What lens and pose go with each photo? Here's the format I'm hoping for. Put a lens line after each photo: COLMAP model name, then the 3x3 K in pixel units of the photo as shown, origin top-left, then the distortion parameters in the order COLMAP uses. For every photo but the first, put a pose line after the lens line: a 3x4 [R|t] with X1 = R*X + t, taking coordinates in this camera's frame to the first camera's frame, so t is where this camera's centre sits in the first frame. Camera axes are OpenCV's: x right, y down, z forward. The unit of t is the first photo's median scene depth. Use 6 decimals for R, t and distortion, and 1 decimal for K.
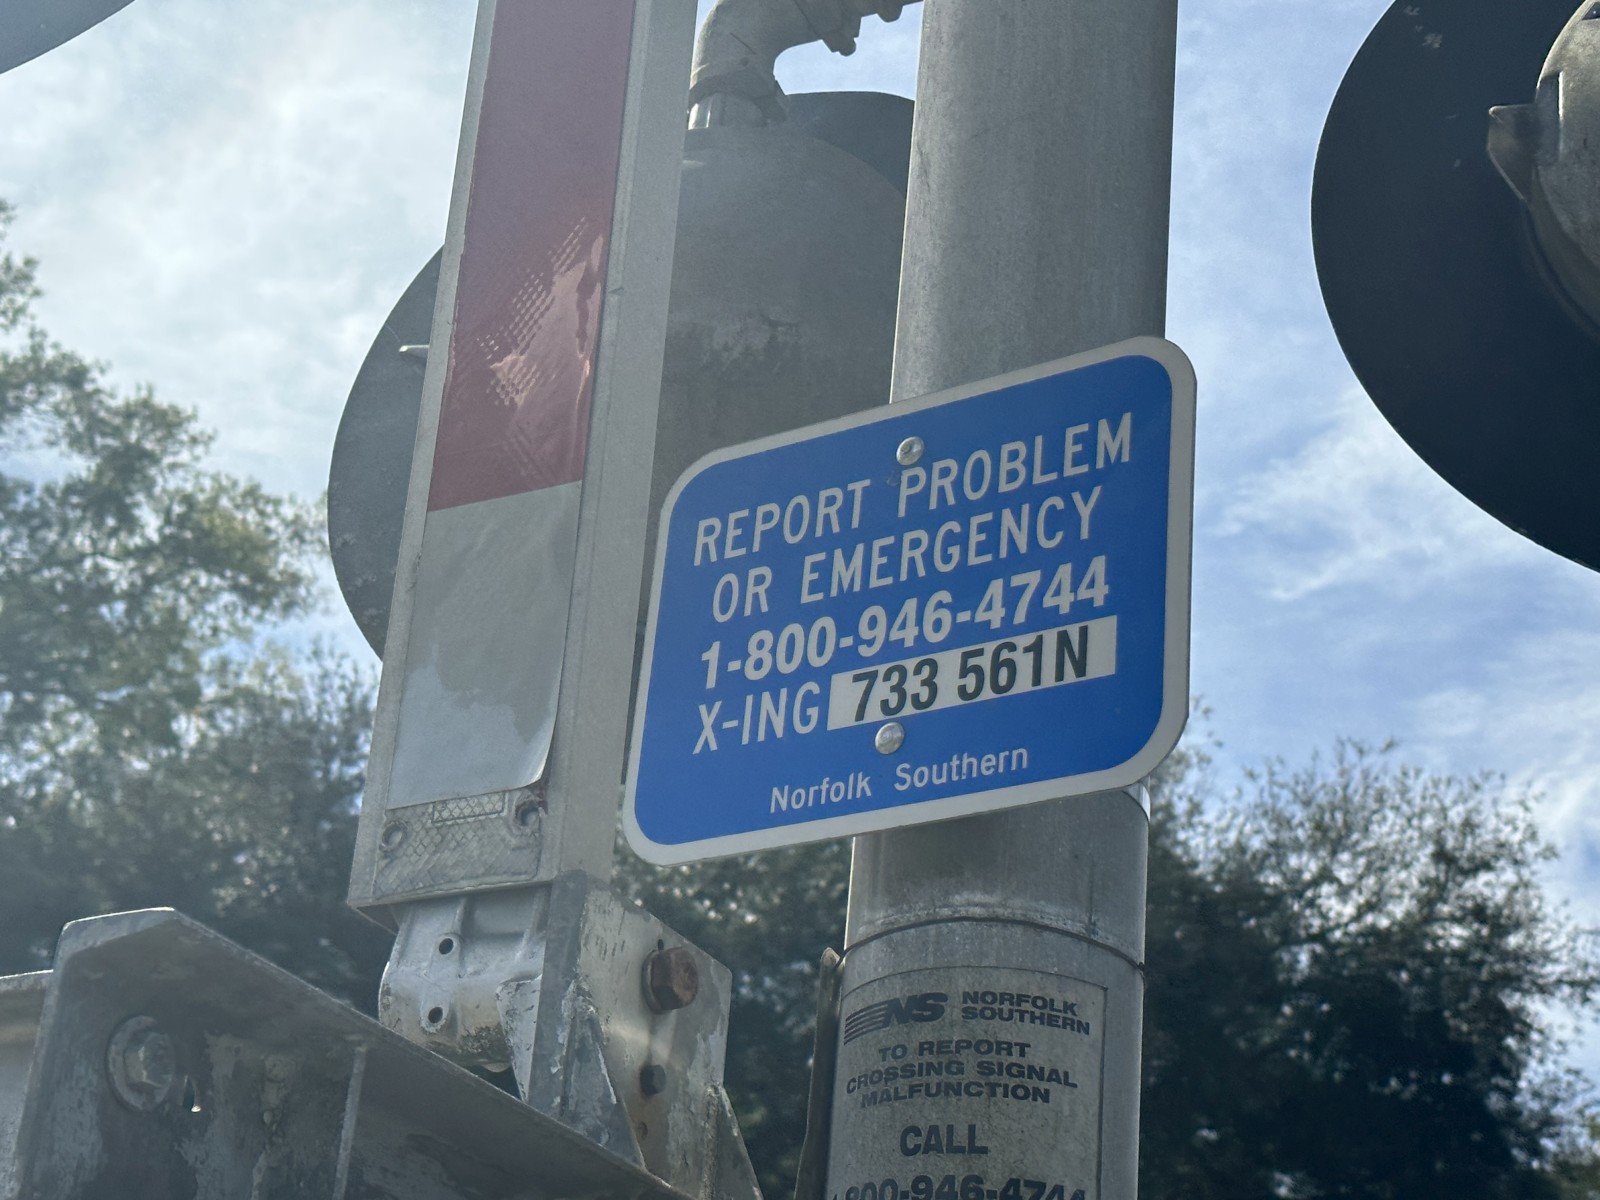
lens RADIAL K [[2916.0, 0, 813.6], [0, 2916.0, 594.8], [0, 0, 1]] dist [0.129508, 0.000000]
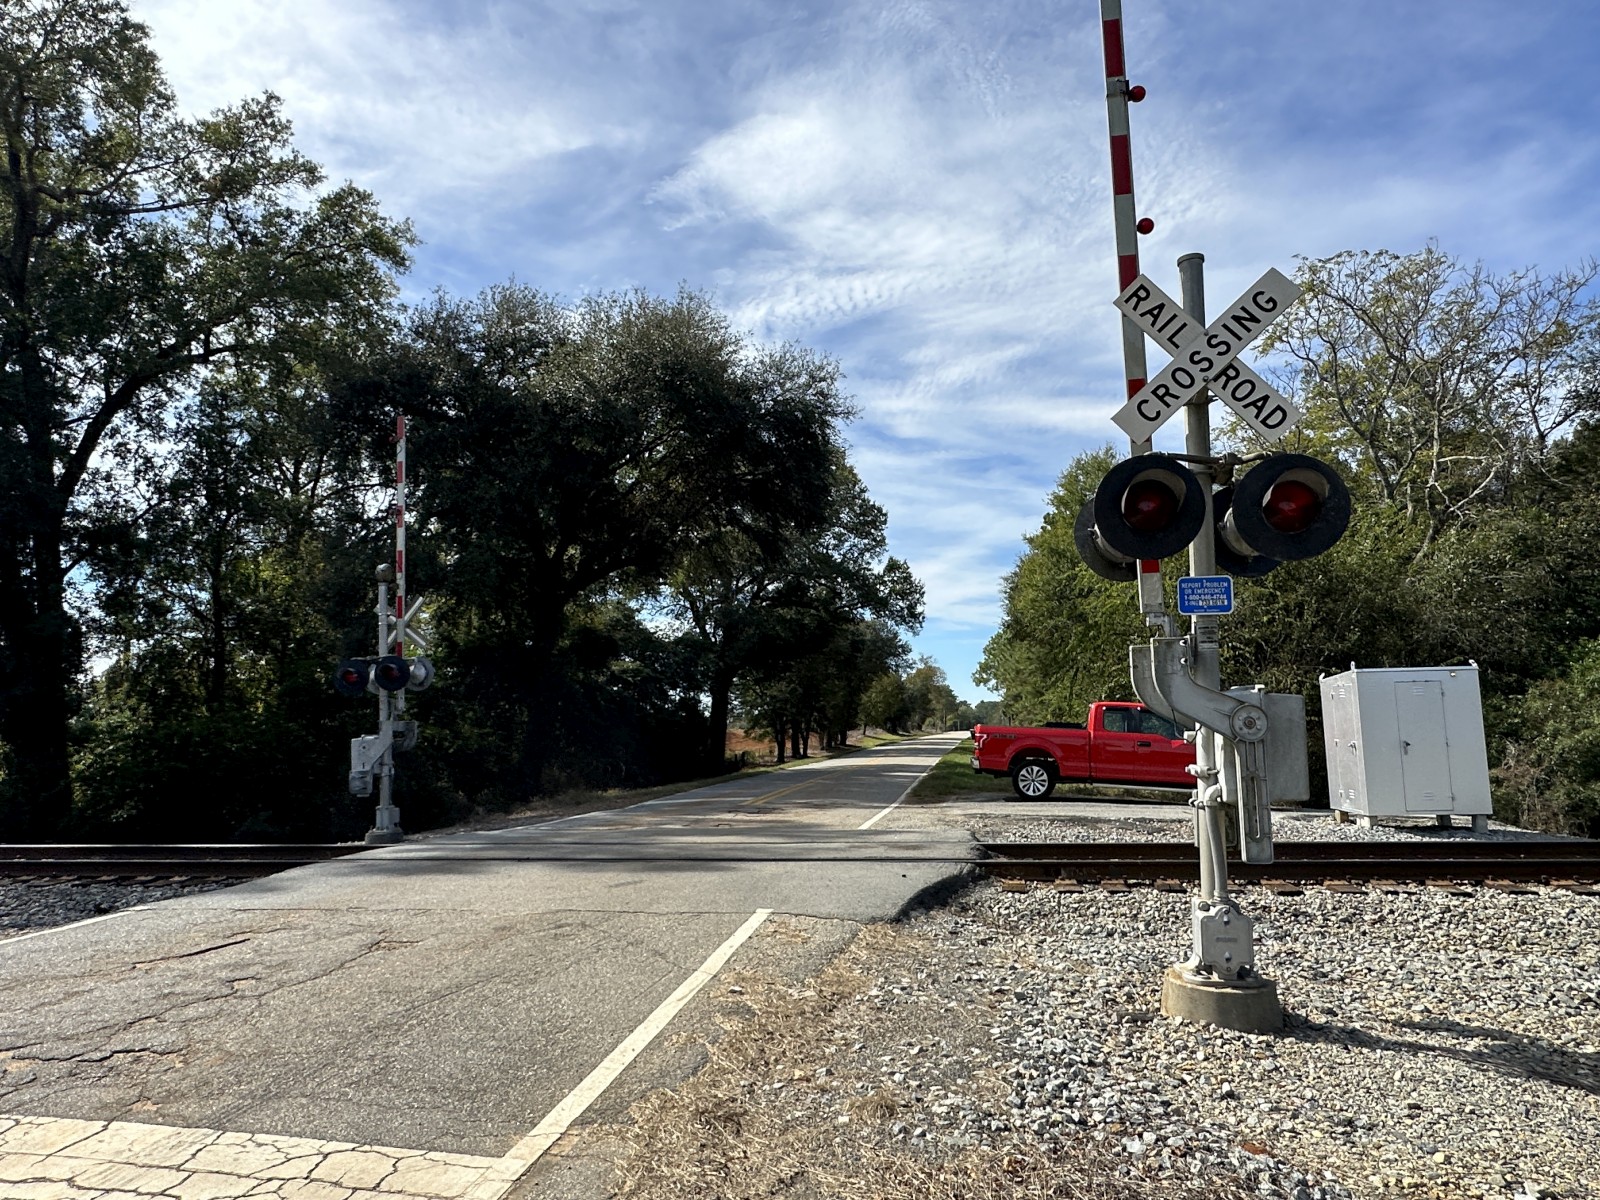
lens RADIAL K [[997.6, 0, 799.3], [0, 997.6, 604.2], [0, 0, 1]] dist [-0.003247, 0.004581]
pose [[0.952668, -0.049508, 0.299955, -2.762018], [-0.063415, 0.932587, 0.355332, -1.299002], [-0.297326, -0.357535, 0.885306, -2.157727]]
